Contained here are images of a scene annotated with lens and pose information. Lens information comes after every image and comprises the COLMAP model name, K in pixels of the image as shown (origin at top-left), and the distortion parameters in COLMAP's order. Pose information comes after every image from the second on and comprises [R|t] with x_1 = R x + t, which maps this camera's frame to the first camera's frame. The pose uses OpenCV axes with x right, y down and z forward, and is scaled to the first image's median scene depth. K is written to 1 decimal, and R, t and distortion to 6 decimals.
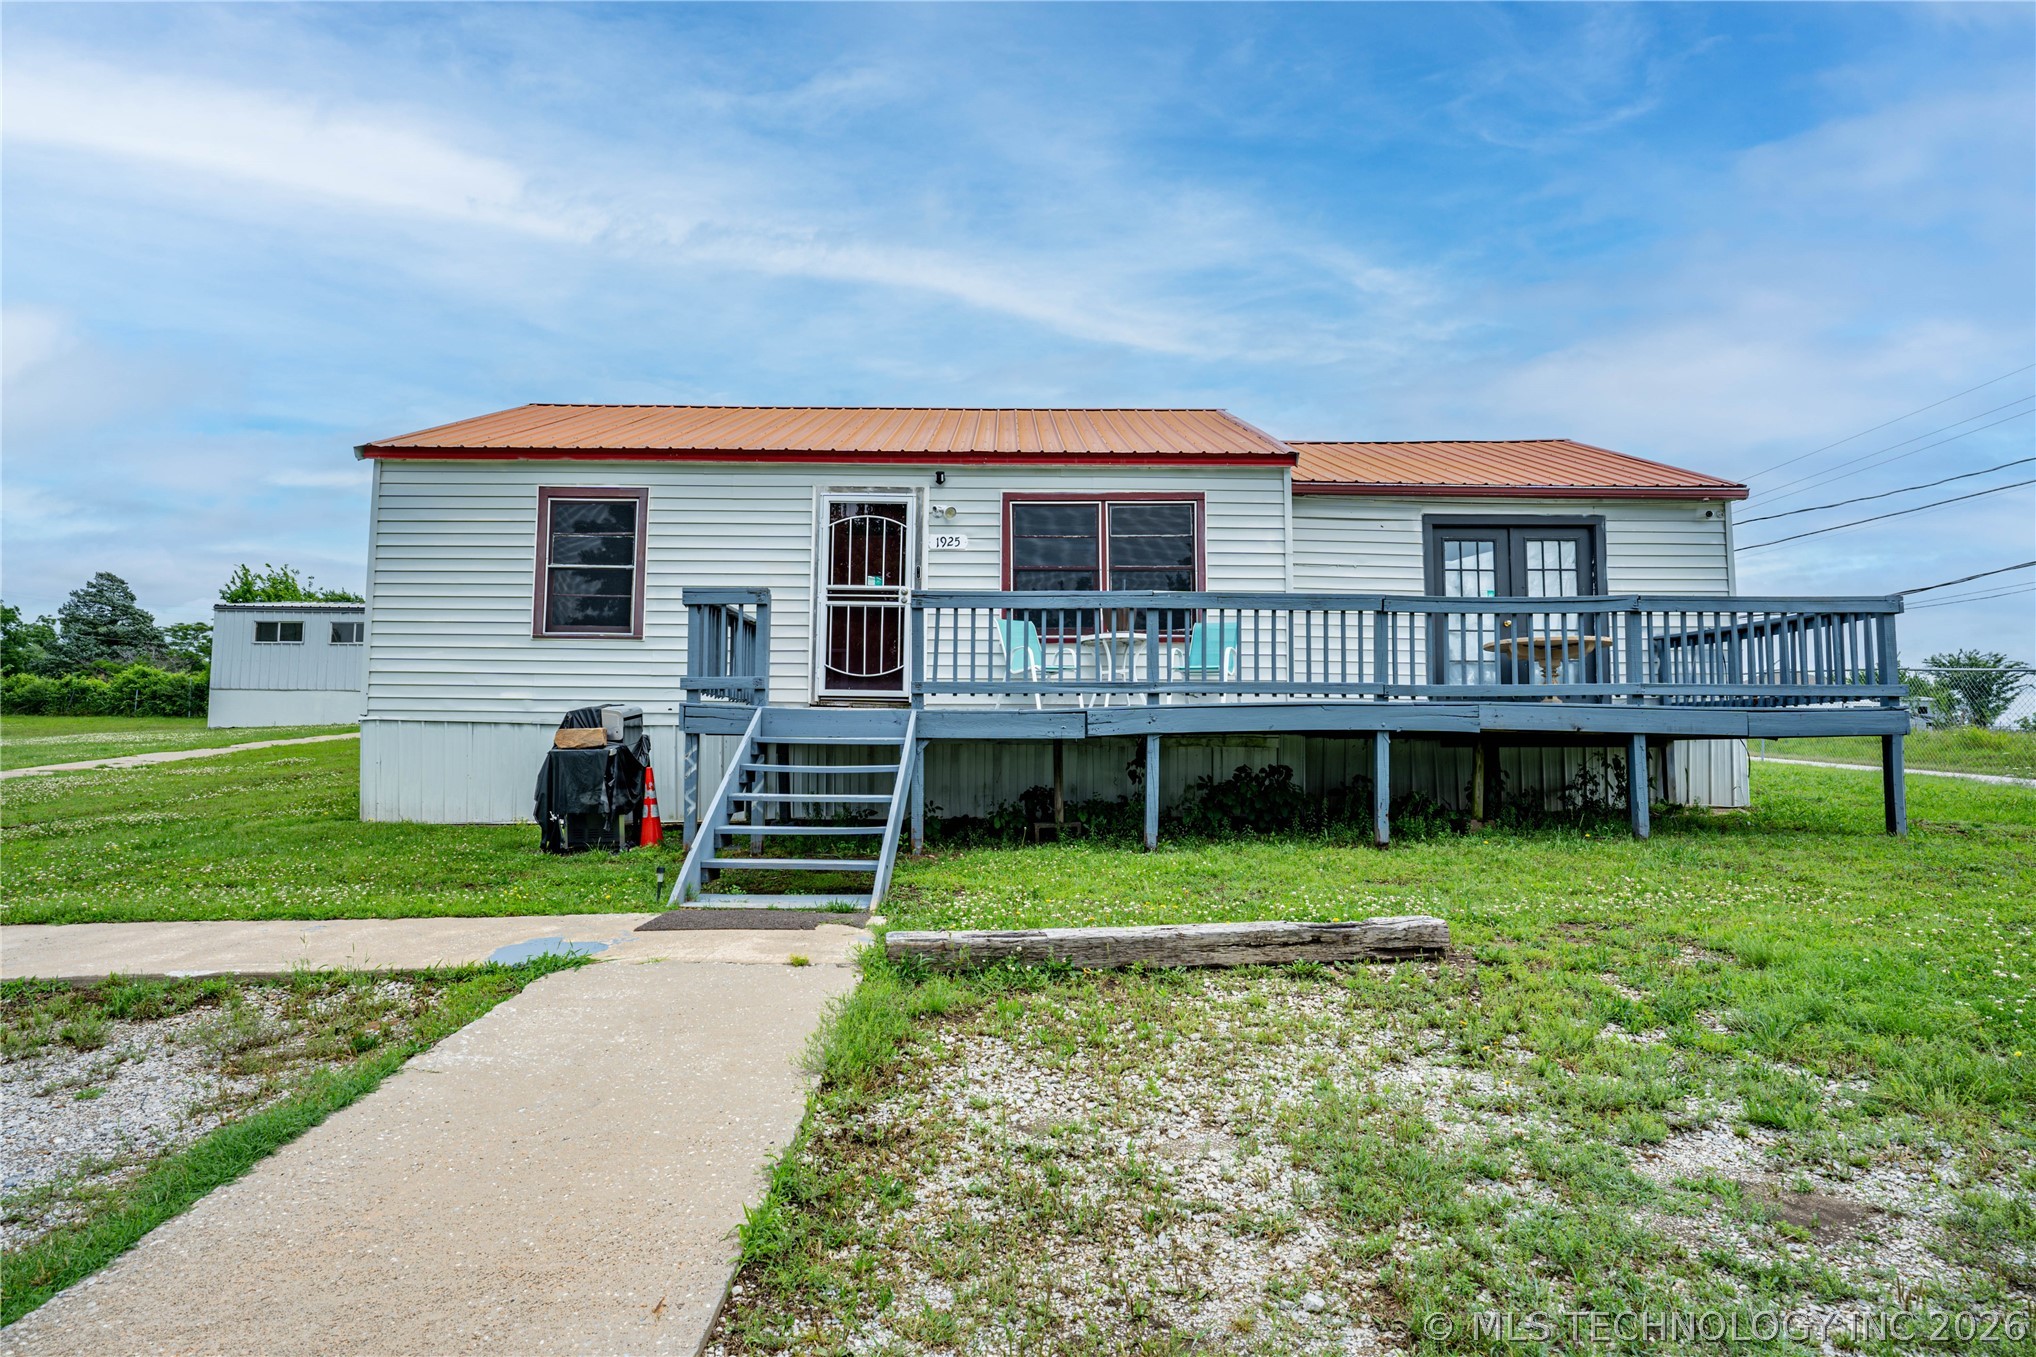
lens RADIAL K [[1132.8, 0, 1018.0], [0, 1132.8, 678.5], [0, 0, 1]] dist [-0.053845, 0.040772]
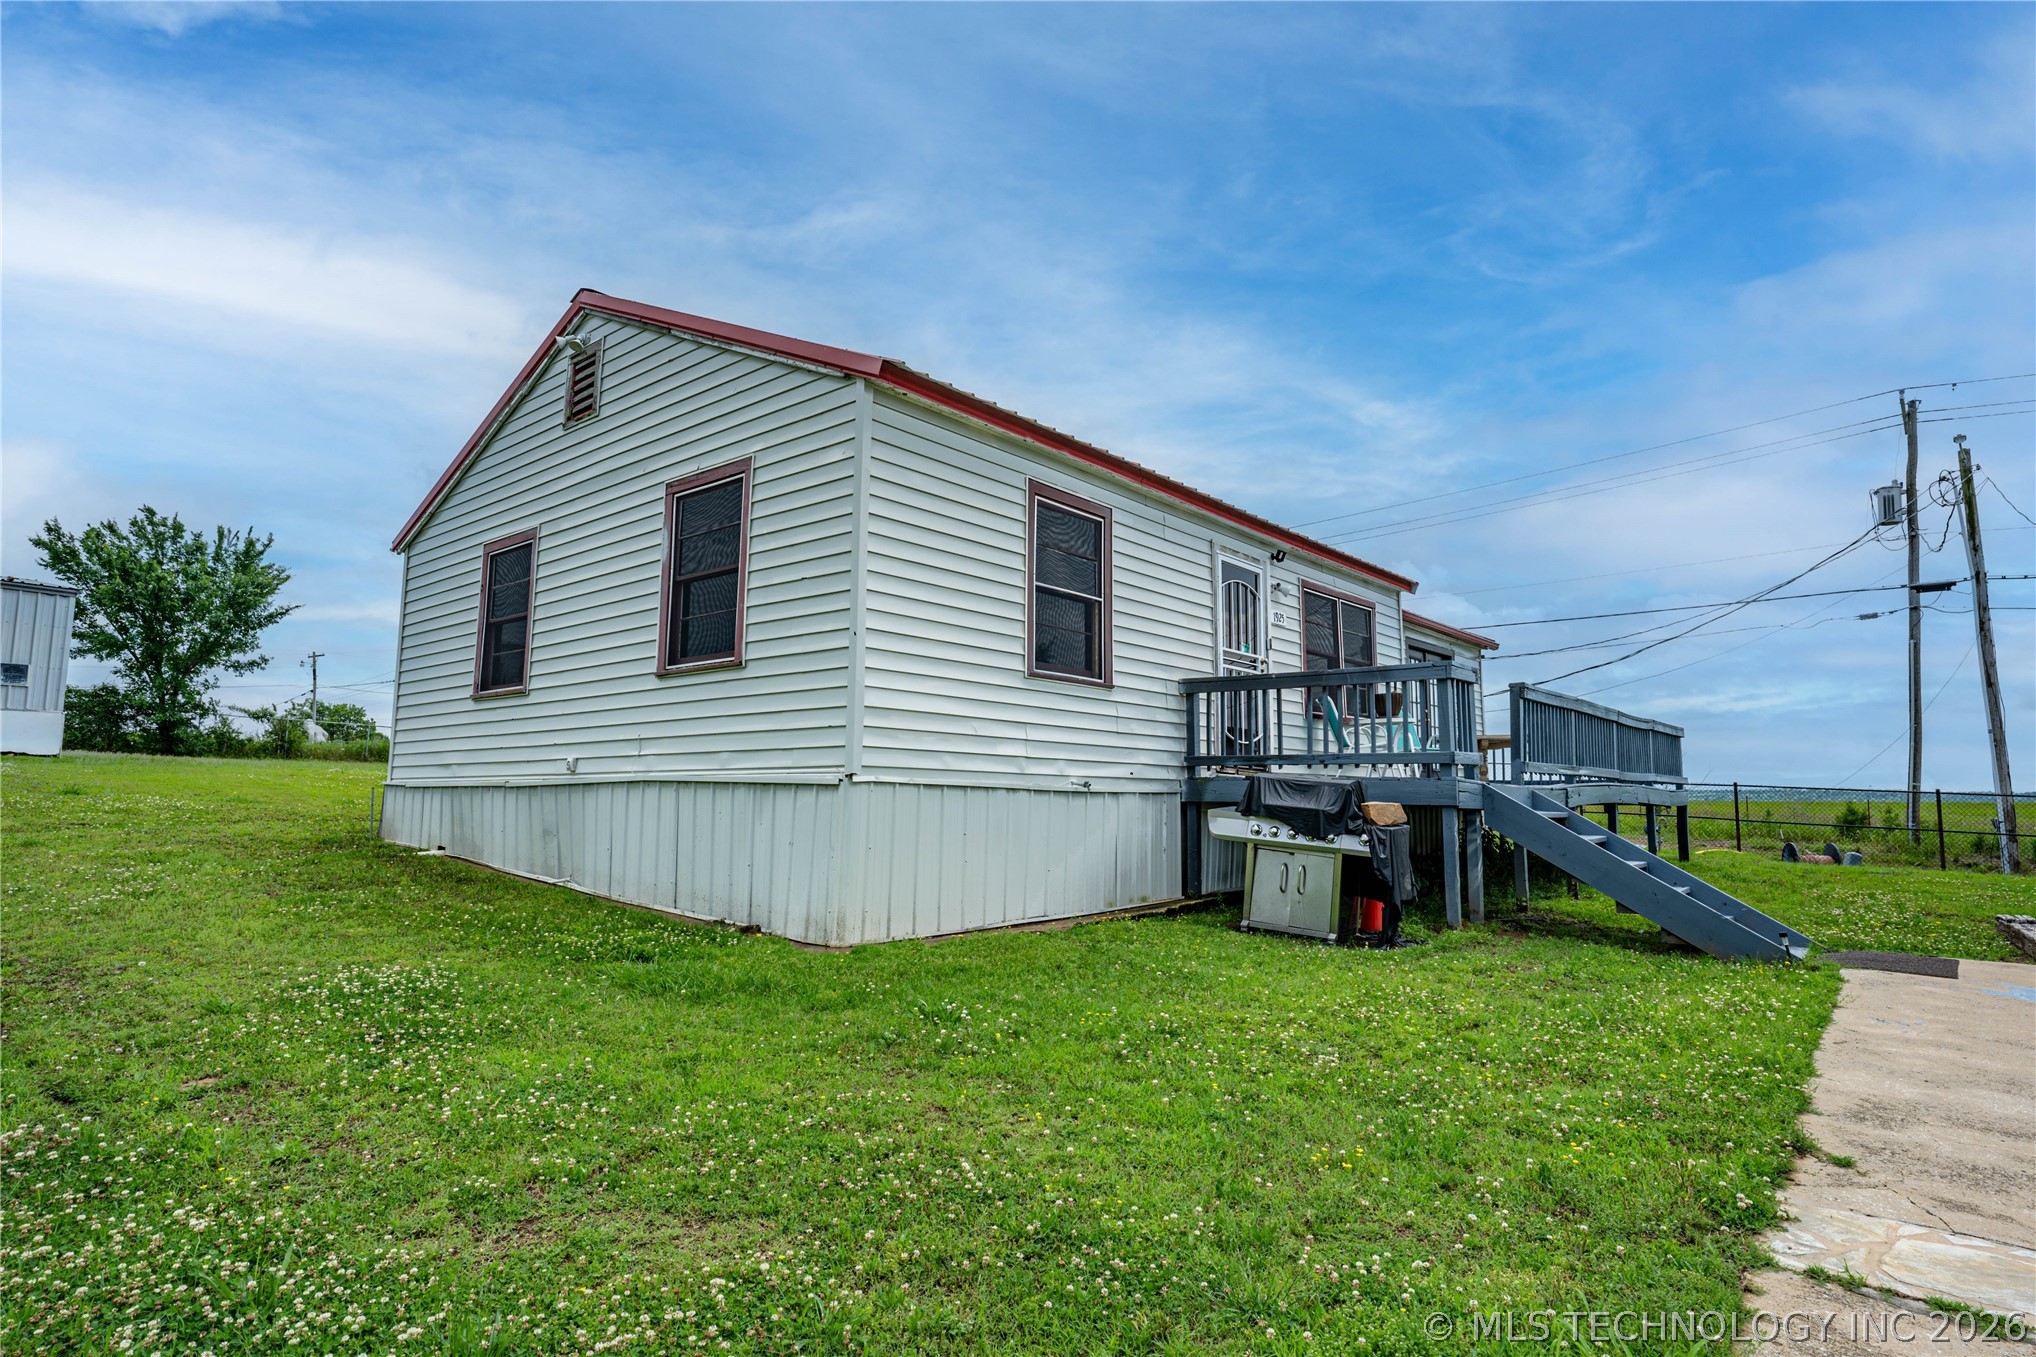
lens RADIAL K [[1132.8, 0, 1018.0], [0, 1132.8, 678.5], [0, 0, 1]] dist [-0.053845, 0.040772]
pose [[0.650687, 0.081959, 0.754910, -1.003708], [-0.060276, 0.996596, -0.056244, 0.009026], [-0.756950, -0.008906, 0.653412, 0.500234]]
